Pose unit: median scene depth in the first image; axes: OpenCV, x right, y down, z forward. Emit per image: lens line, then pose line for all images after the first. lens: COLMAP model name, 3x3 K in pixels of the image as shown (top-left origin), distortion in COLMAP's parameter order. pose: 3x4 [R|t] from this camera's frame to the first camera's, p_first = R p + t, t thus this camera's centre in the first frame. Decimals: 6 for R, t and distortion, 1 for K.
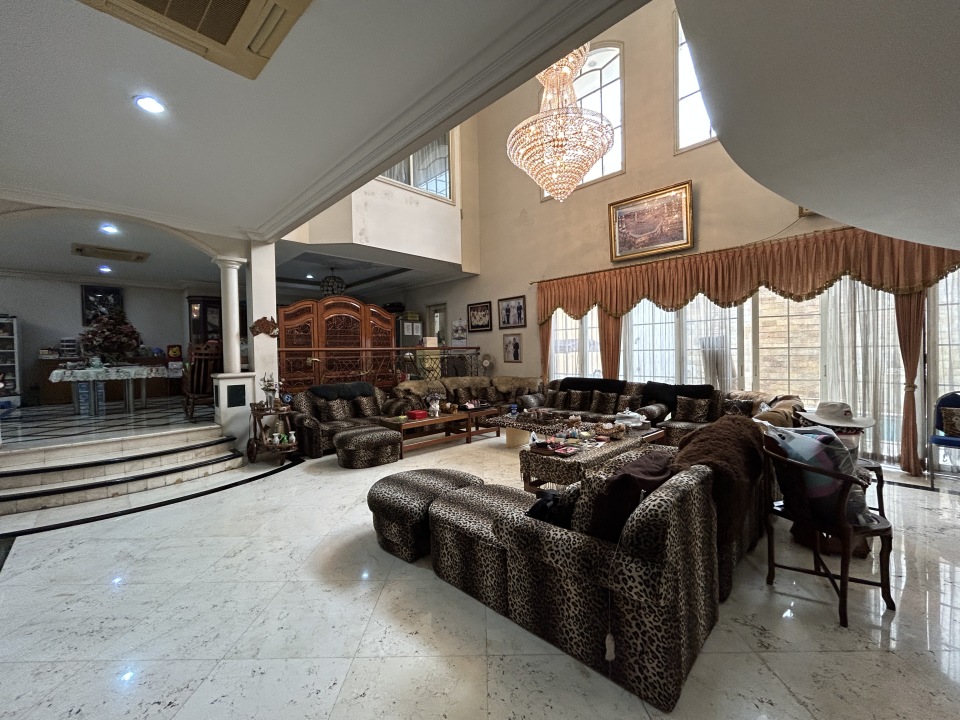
lens RADIAL K [[391.6, 0, 480.0], [0, 391.6, 360.0], [0, 0, 1]] dist [0.000383, 0.000065]
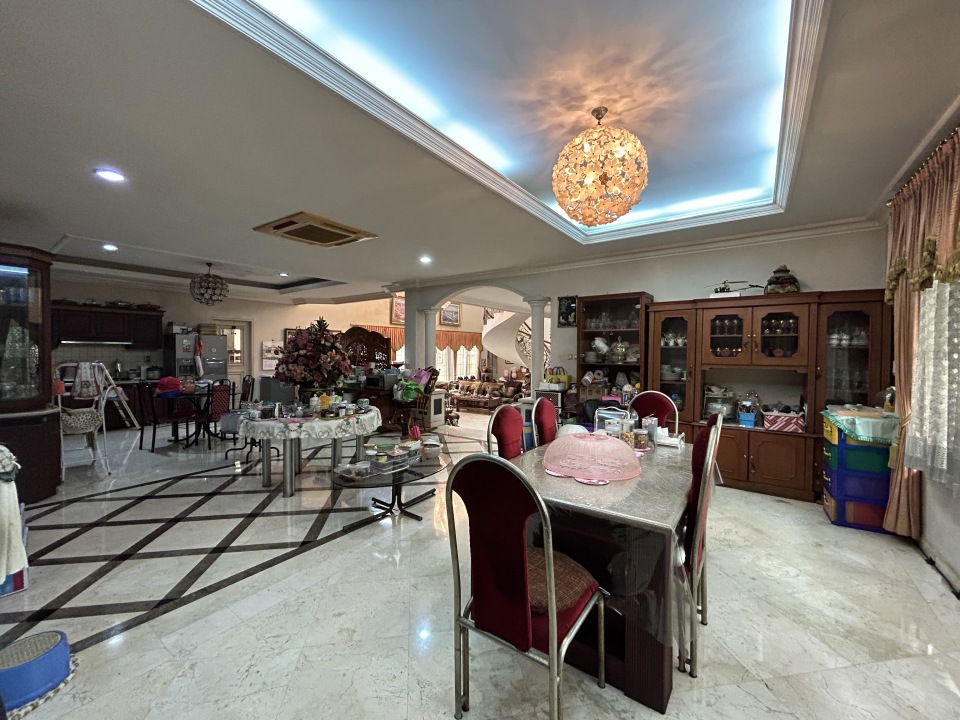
lens RADIAL K [[389.1, 0, 480.0], [0, 389.1, 360.0], [0, 0, 1]] dist [-0.002161, -0.000045]
pose [[-0.166443, -0.000933, 0.986051, -1.716899], [0.018653, 0.999818, 0.004095, -0.064634], [-0.985875, 0.019075, -0.166395, 0.897780]]
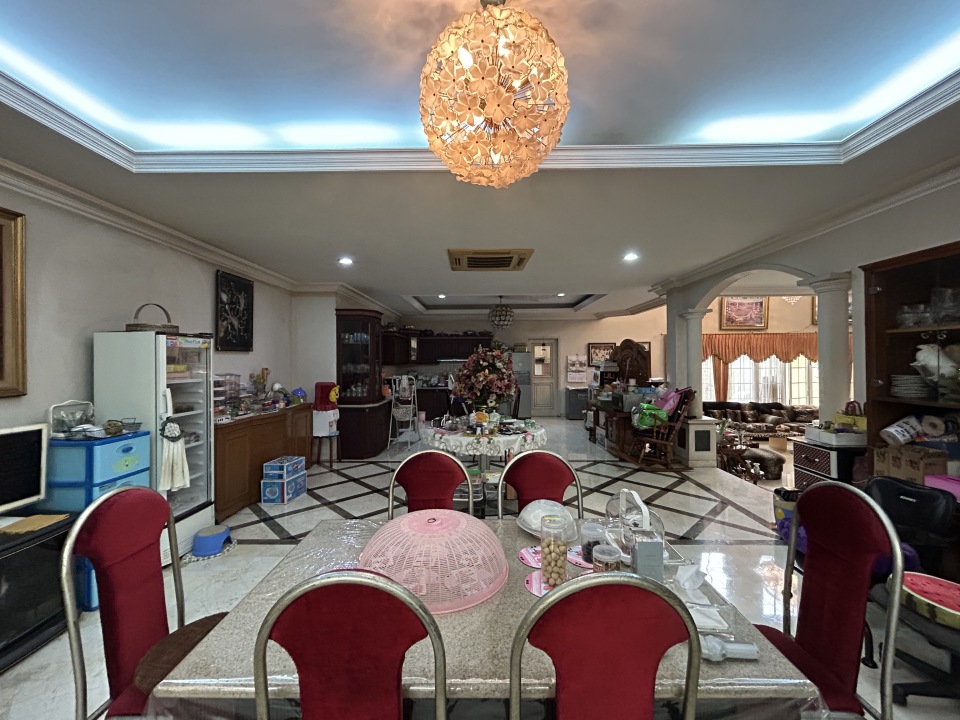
lens RADIAL K [[391.6, 0, 480.0], [0, 391.6, 360.0], [0, 0, 1]] dist [0.000383, 0.000065]
pose [[0.716047, 0.017833, 0.697825, -1.522994], [0.004368, 0.999540, -0.030025, -0.080199], [-0.698039, 0.024547, 0.715639, 0.547598]]
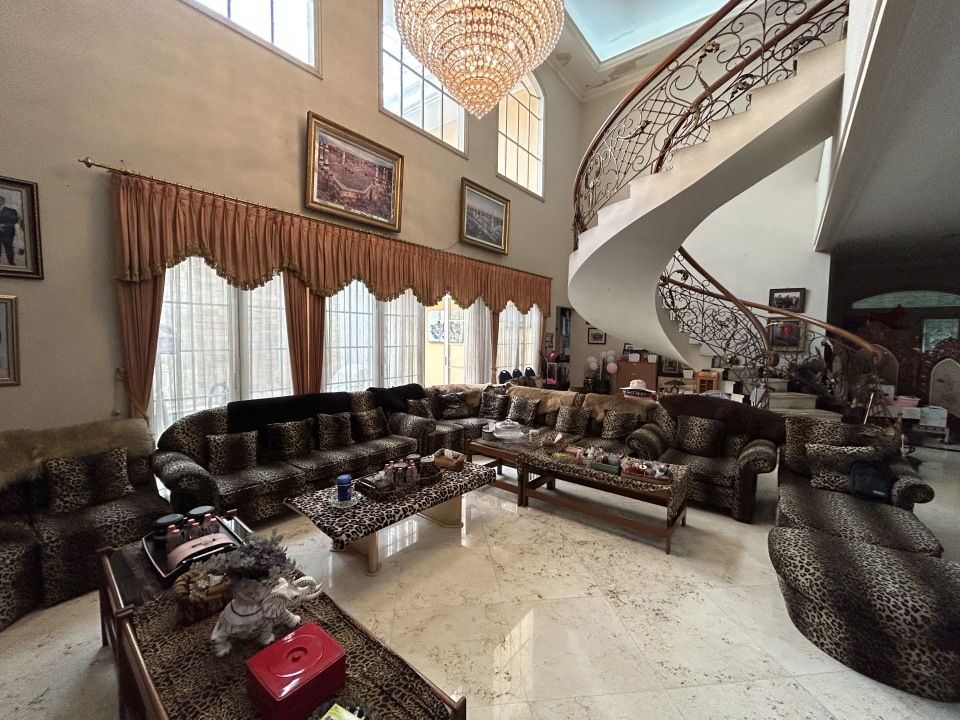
lens RADIAL K [[389.1, 0, 480.0], [0, 389.1, 360.0], [0, 0, 1]] dist [-0.002161, -0.000045]
pose [[-0.112814, -0.046838, 0.992512, -0.326246], [0.004760, 0.998851, 0.047678, -0.035268], [-0.993605, 0.010103, -0.112462, 0.807544]]
